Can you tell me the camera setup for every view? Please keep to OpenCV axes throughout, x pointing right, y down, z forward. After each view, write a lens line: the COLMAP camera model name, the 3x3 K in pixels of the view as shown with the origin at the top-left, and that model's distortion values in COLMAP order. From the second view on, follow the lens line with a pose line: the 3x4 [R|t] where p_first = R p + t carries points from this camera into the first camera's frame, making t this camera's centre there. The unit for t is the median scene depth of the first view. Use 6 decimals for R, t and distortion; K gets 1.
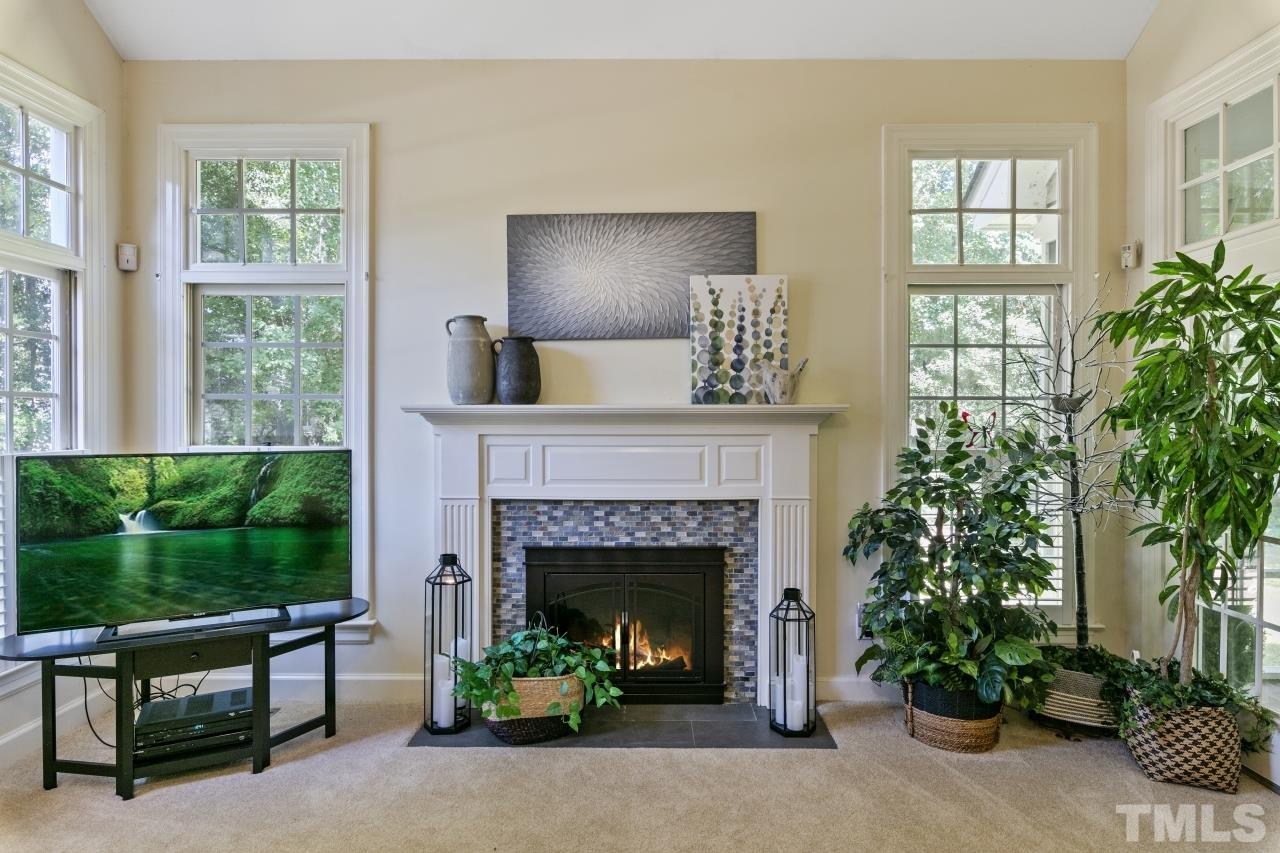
lens RADIAL K [[707.2, 0, 643.6], [0, 707.2, 425.4], [0, 0, 1]] dist [-0.003943, -0.001365]
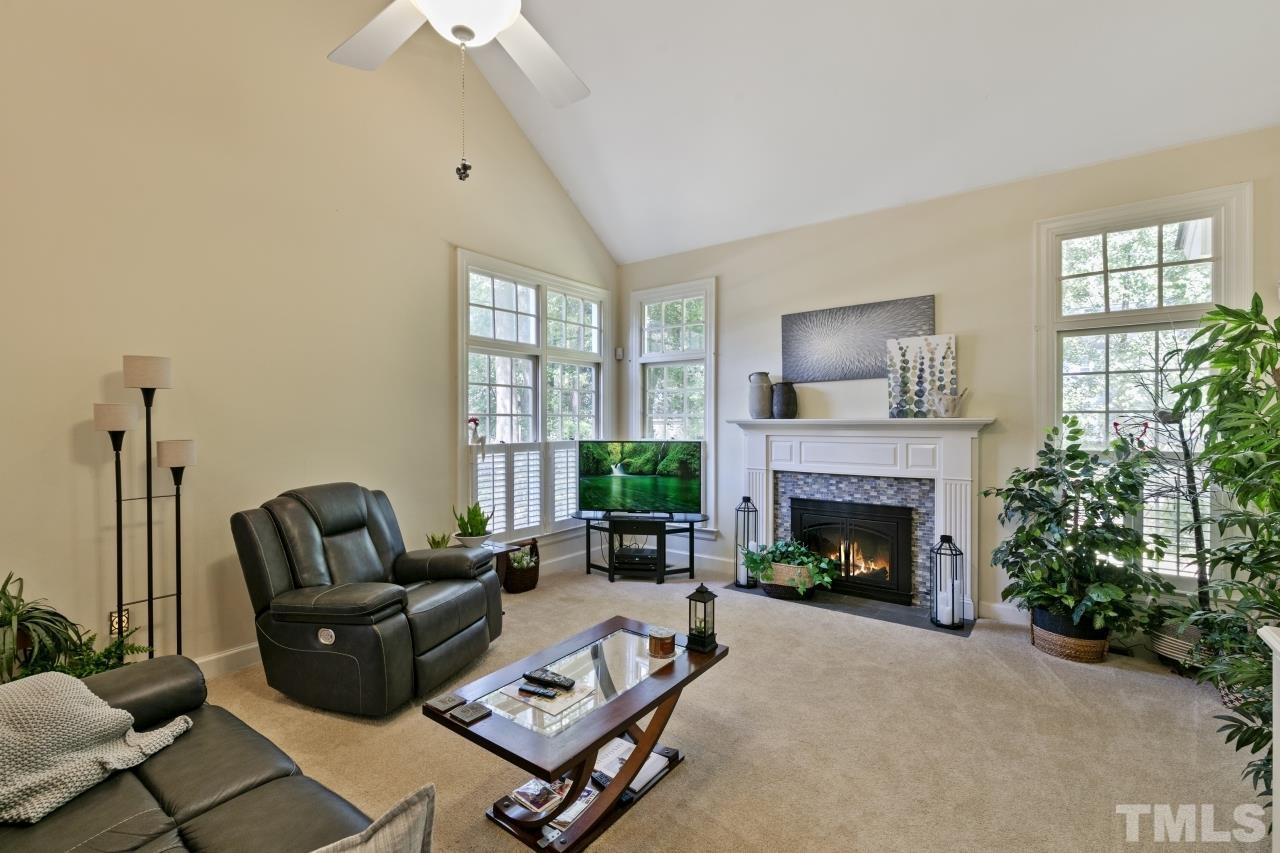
lens RADIAL K [[558.4, 0, 641.0], [0, 558.4, 426.0], [0, 0, 1]] dist [-0.007893, 0.000107]
pose [[0.803425, 0.002554, -0.595400, 0.378671], [-0.006688, 0.999966, -0.004736, -0.001534], [0.595368, 0.007788, 0.803415, -0.379160]]
